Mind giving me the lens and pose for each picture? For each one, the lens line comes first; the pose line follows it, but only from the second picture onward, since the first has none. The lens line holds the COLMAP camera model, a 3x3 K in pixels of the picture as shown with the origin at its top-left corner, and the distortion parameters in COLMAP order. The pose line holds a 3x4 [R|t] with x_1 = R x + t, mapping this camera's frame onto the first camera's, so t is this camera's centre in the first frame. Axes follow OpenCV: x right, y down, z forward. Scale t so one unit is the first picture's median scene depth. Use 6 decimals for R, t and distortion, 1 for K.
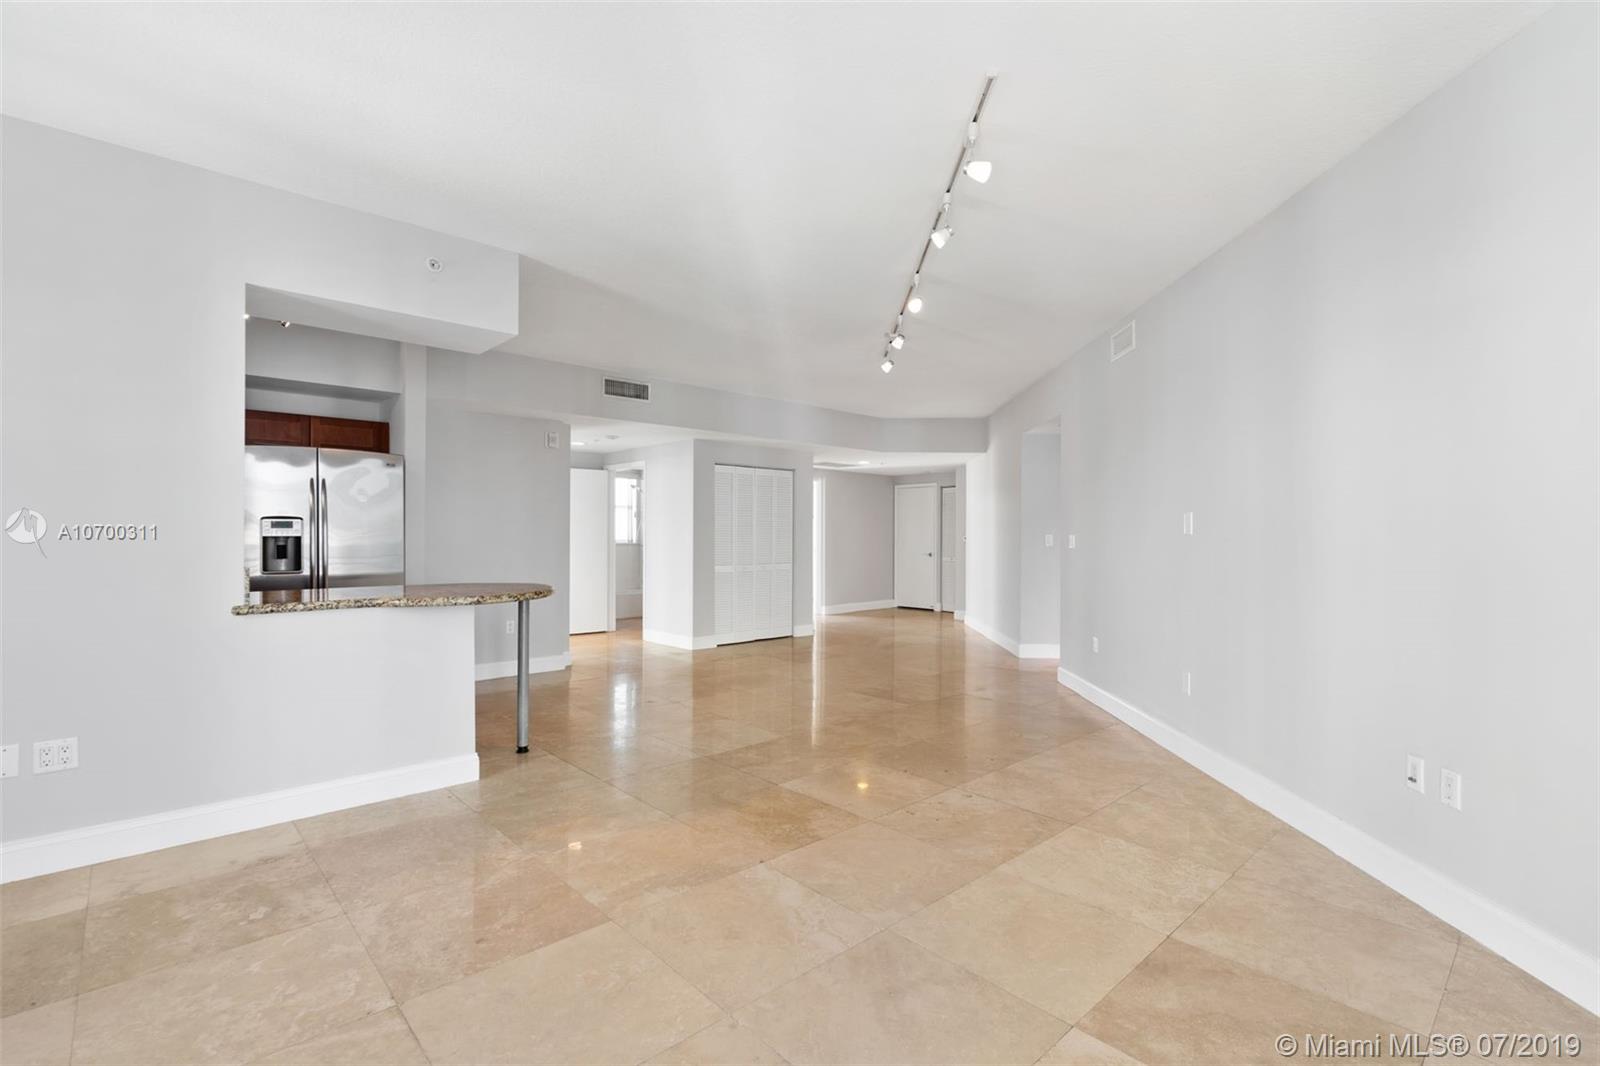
lens RADIAL K [[728.2, 0, 800.0], [0, 728.2, 533.0], [0, 0, 1]] dist [-0.003388, 0.001686]
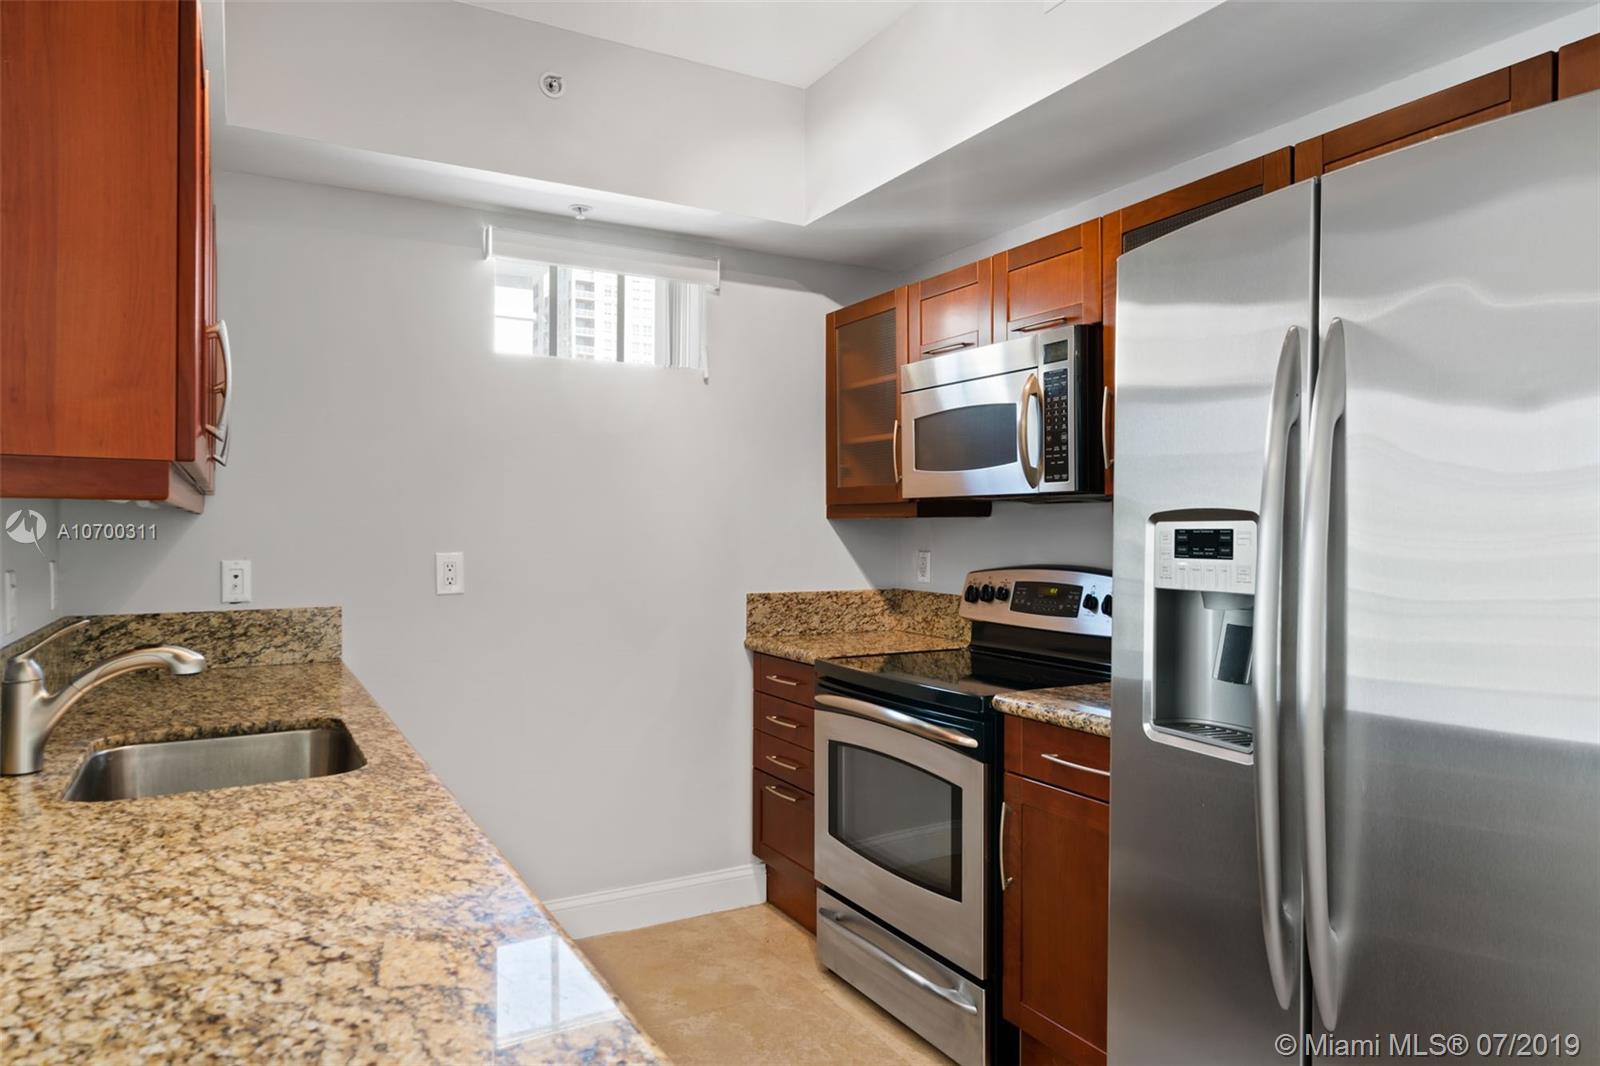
lens RADIAL K [[1011.6, 0, 800.0], [0, 1011.6, 533.0], [0, 0, 1]] dist [0.001546, 0.000560]
pose [[-0.241653, 0.002980, -0.970358, -0.352568], [0.000640, 0.999996, 0.002912, -0.016339], [0.970362, 0.000083, -0.241654, 0.957037]]
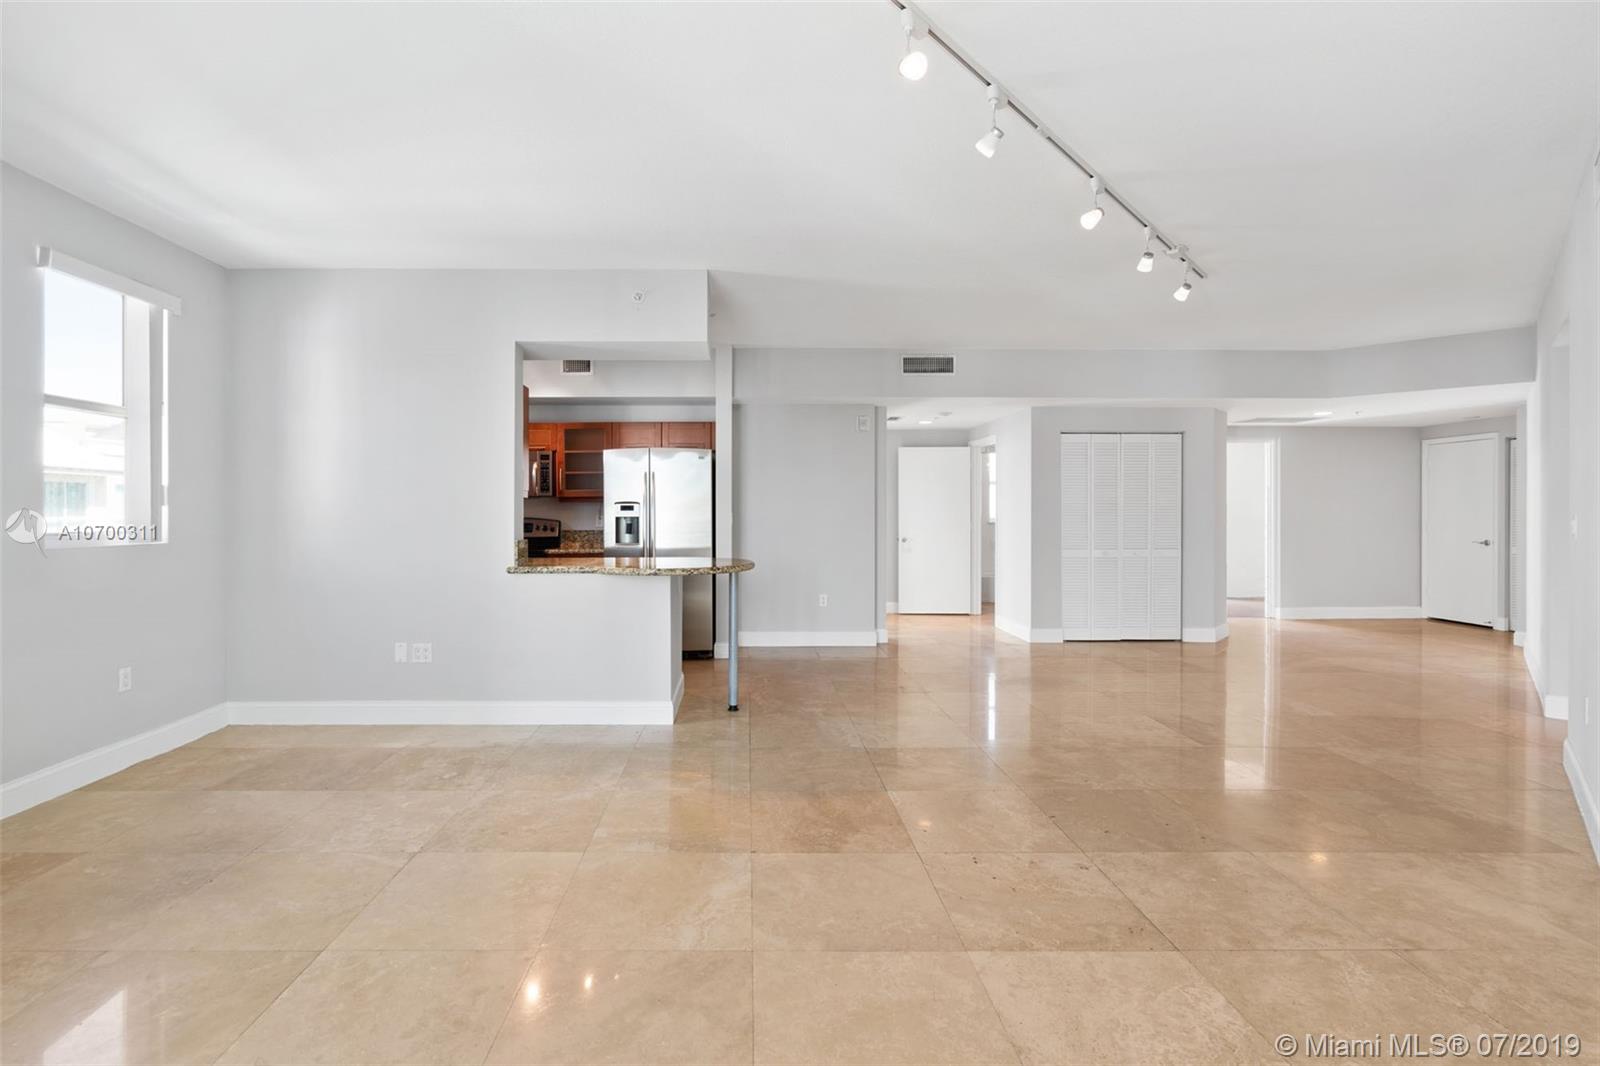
lens RADIAL K [[746.1, 0, 751.2], [0, 746.1, 512.5], [0, 0, 1]] dist [-0.000243, 0.000782]
pose [[0.737776, -0.001578, -0.675043, 0.373112], [0.004371, 0.999987, 0.002440, -0.005916], [0.675031, -0.004750, 0.737774, 0.151858]]
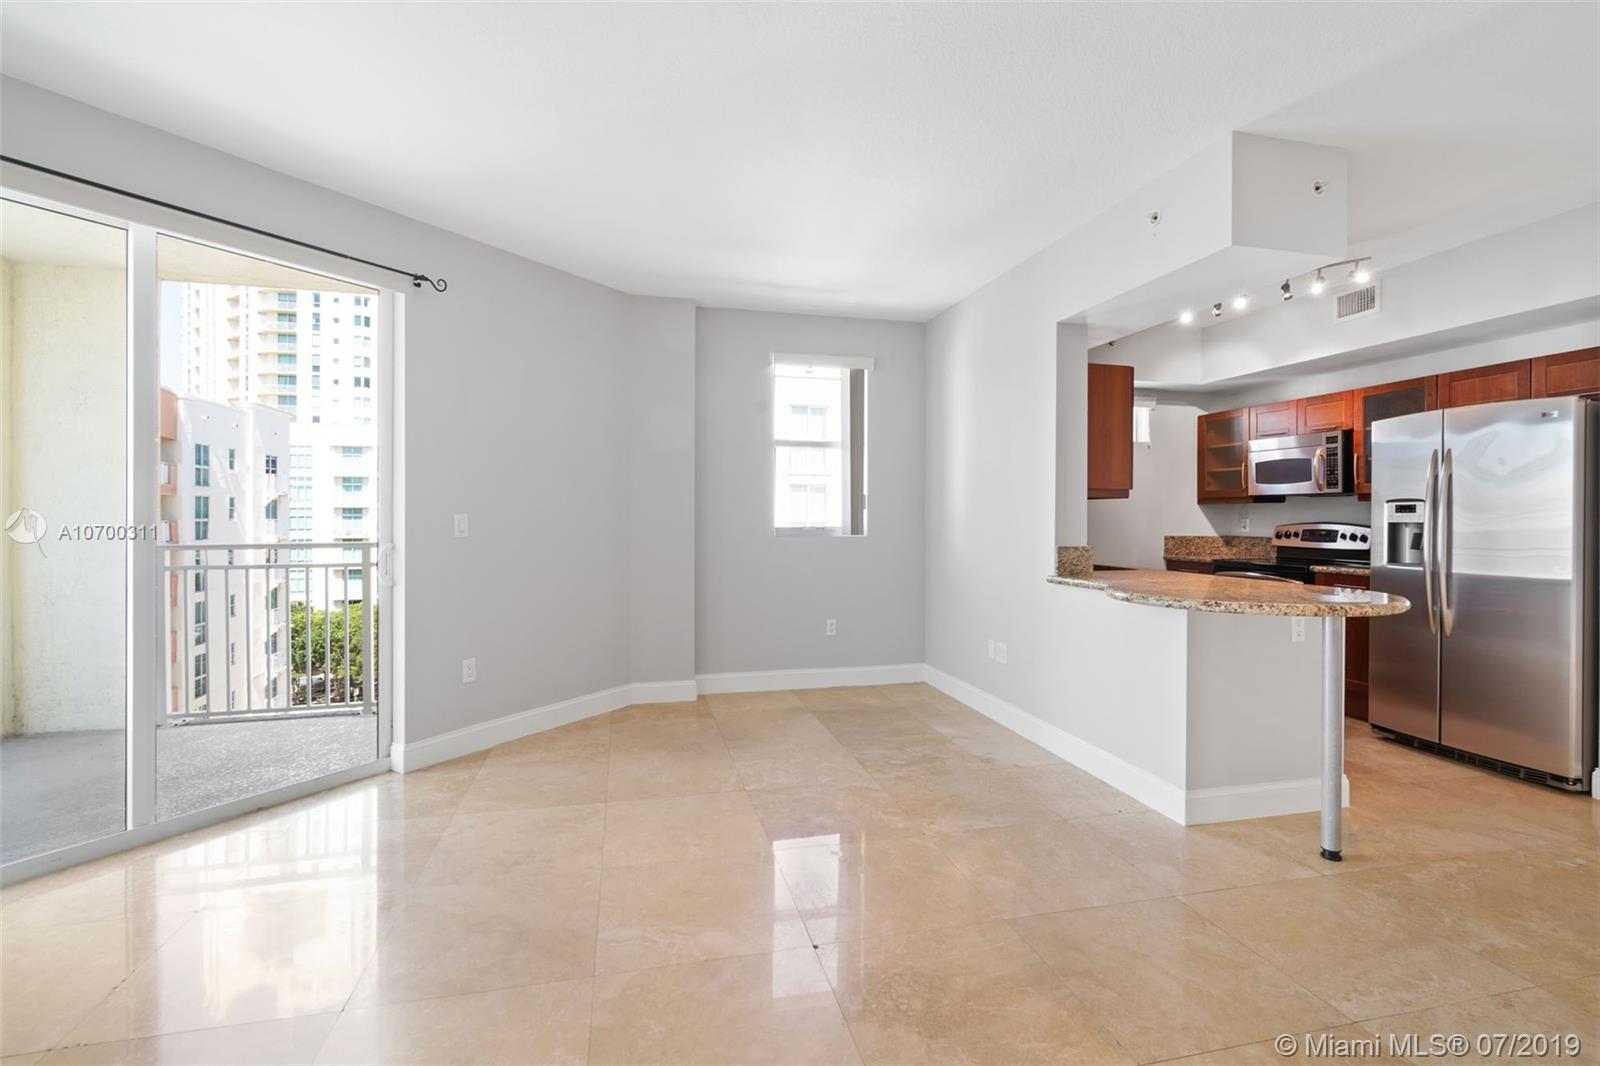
lens RADIAL K [[735.8, 0, 798.0], [0, 735.8, 515.6], [0, 0, 1]] dist [-0.001403, 0.000109]
pose [[-0.493806, -0.001957, -0.869570, 0.377214], [0.000571, 0.999997, -0.002575, -0.001760], [0.869572, -0.001768, -0.493803, 0.814113]]
